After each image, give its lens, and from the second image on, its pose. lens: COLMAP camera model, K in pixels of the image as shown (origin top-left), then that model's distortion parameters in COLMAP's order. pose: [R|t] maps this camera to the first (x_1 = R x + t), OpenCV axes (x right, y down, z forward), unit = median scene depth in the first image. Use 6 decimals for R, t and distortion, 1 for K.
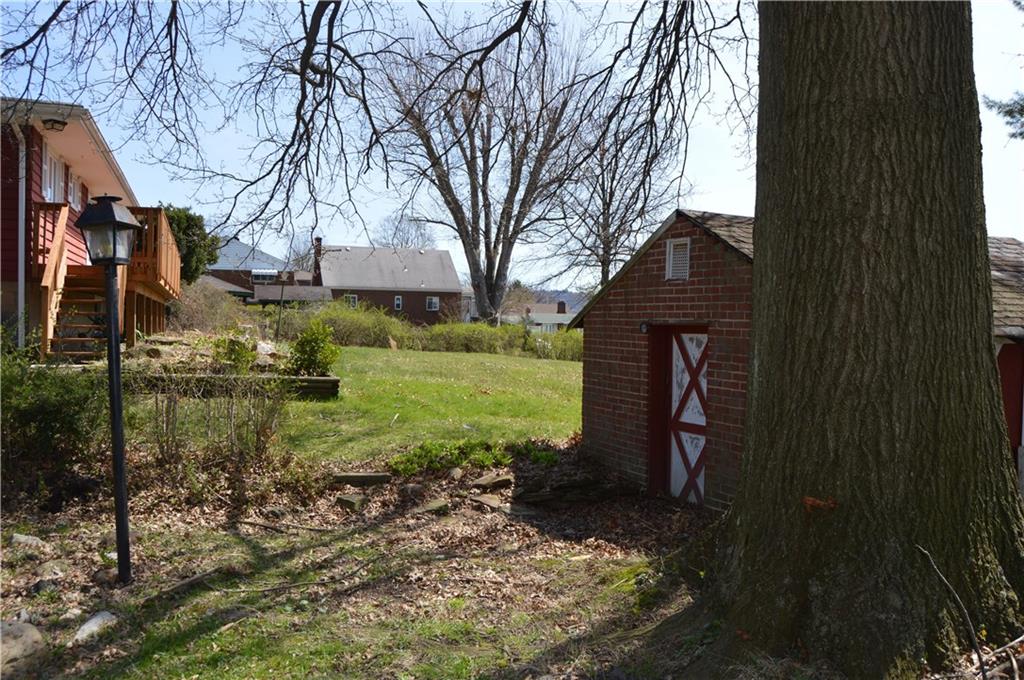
lens RADIAL K [[815.8, 0, 512.7], [0, 815.8, 341.7], [0, 0, 1]] dist [-0.086998, 0.024252]
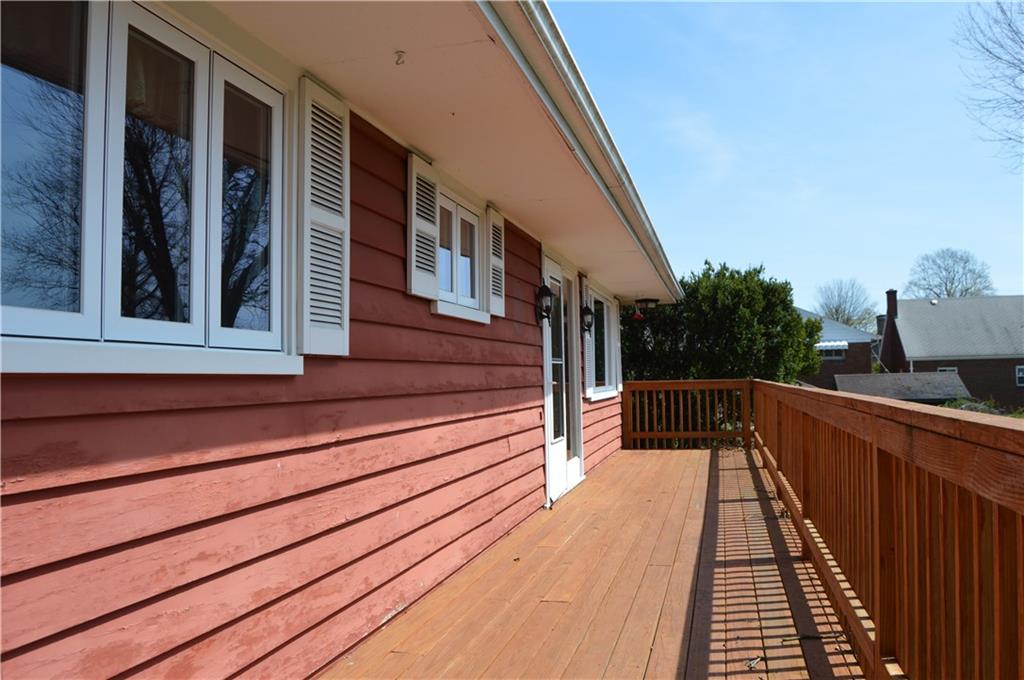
lens RADIAL K [[815.8, 0, 511.7], [0, 815.8, 339.5], [0, 0, 1]] dist [-0.086998, 0.024252]
pose [[0.813012, -0.055926, -0.579554, -0.232083], [0.017283, 0.997256, -0.071990, -0.085844], [0.581990, 0.048512, 0.811748, 0.482487]]
